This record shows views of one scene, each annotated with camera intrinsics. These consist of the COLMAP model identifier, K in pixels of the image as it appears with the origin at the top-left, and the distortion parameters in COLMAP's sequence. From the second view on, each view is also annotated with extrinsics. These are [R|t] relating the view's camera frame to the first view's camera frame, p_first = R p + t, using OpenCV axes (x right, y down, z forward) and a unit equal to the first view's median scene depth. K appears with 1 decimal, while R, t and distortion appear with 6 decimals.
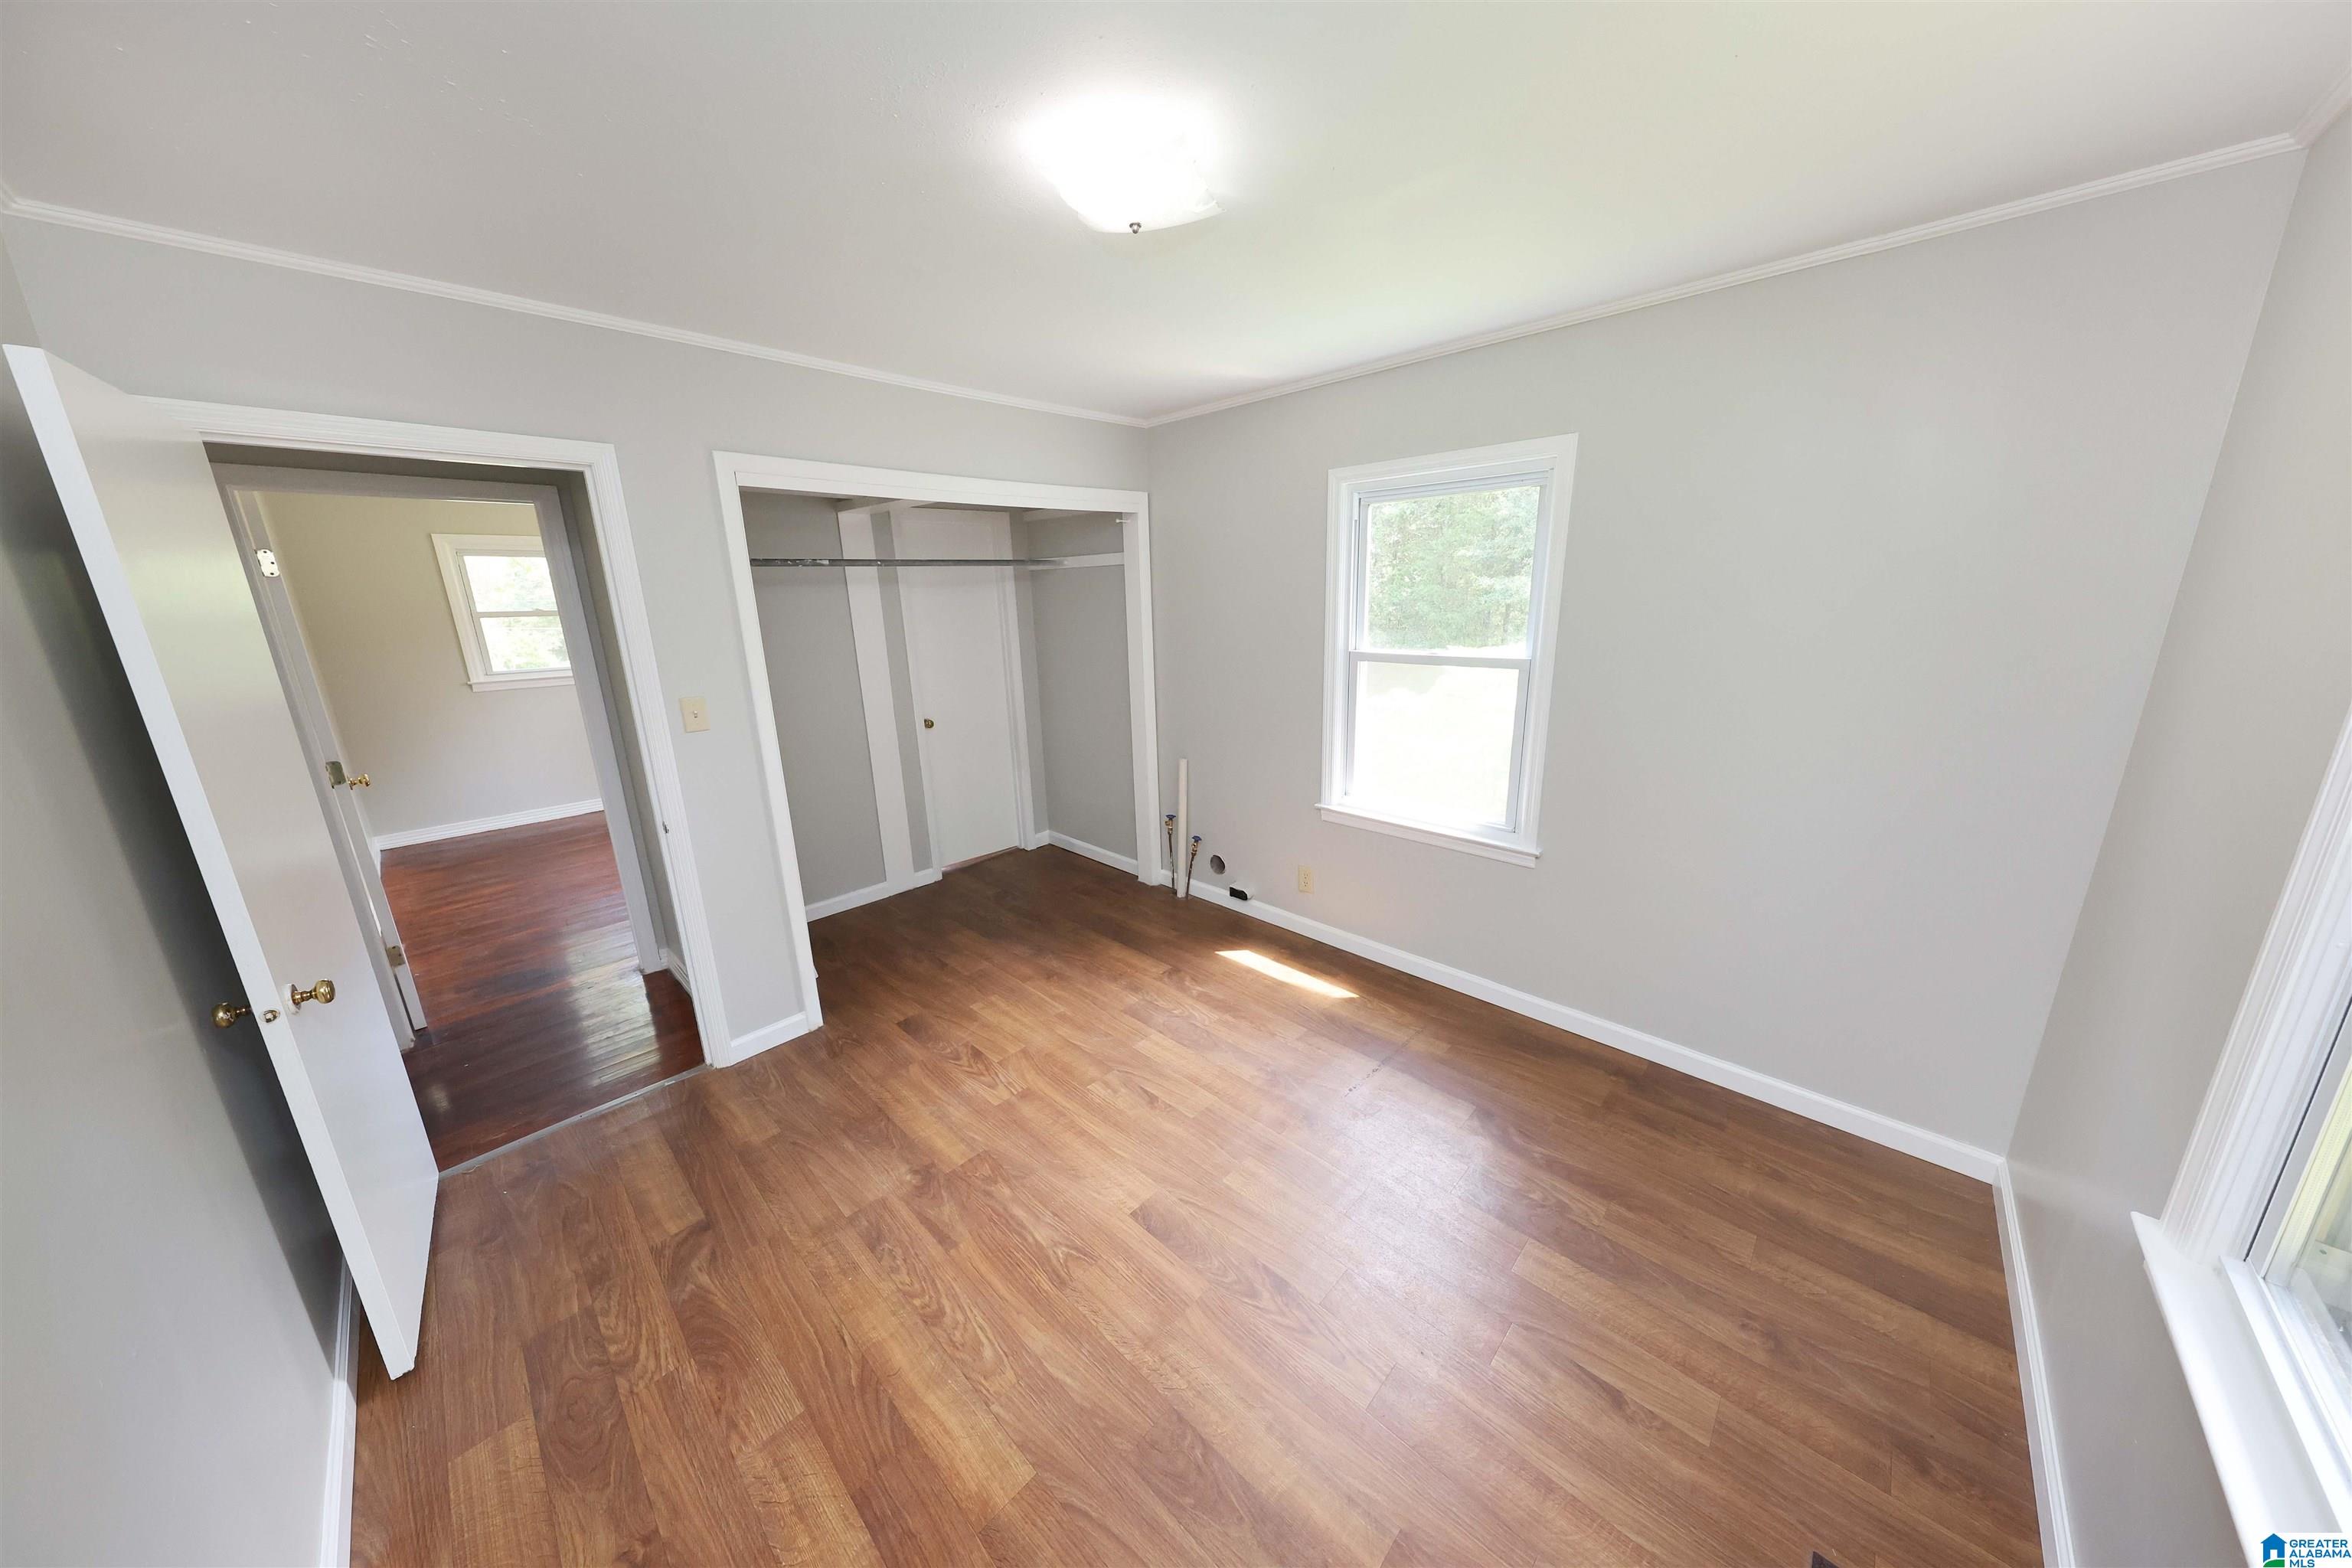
lens RADIAL K [[737.0, 0, 1181.4], [0, 737.0, 780.8], [0, 0, 1]] dist [0.001745, -0.000046]
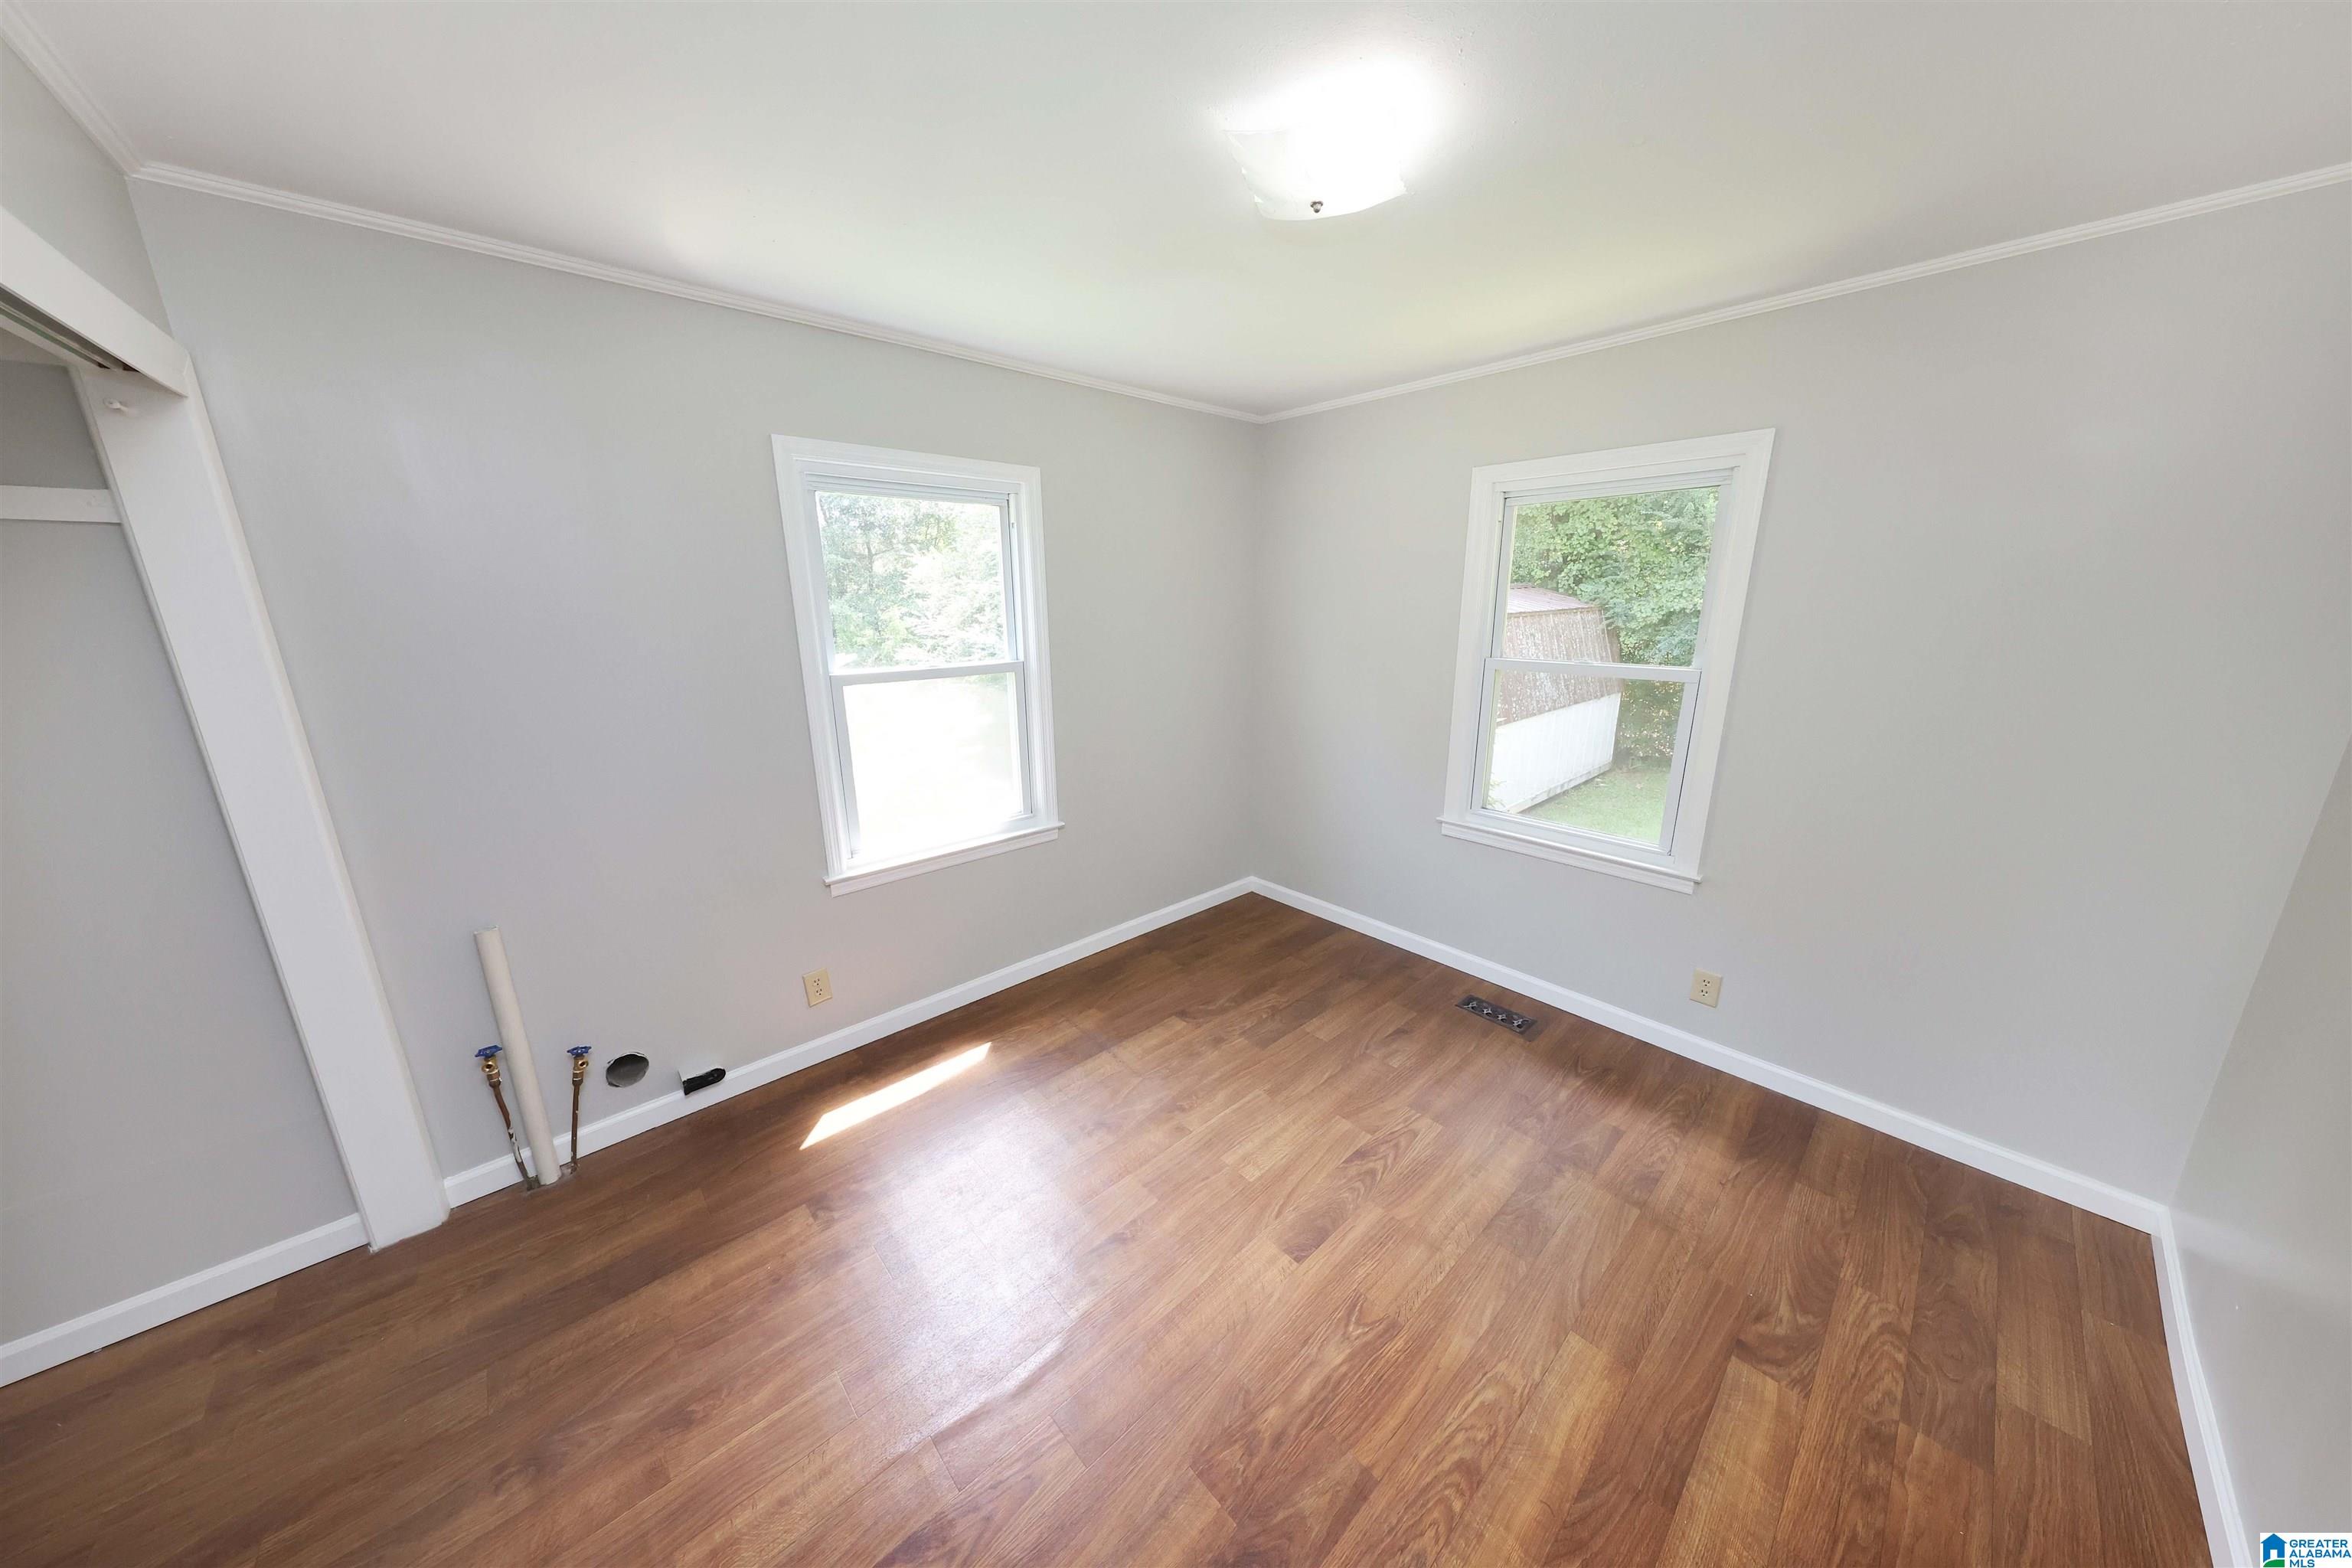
lens RADIAL K [[737.0, 0, 1181.4], [0, 737.0, 780.8], [0, 0, 1]] dist [0.001745, -0.000046]
pose [[0.063352, -0.225994, 0.972067, -0.849351], [0.252507, 0.945960, 0.203468, -0.212192], [-0.965519, 0.232564, 0.116994, 0.900084]]
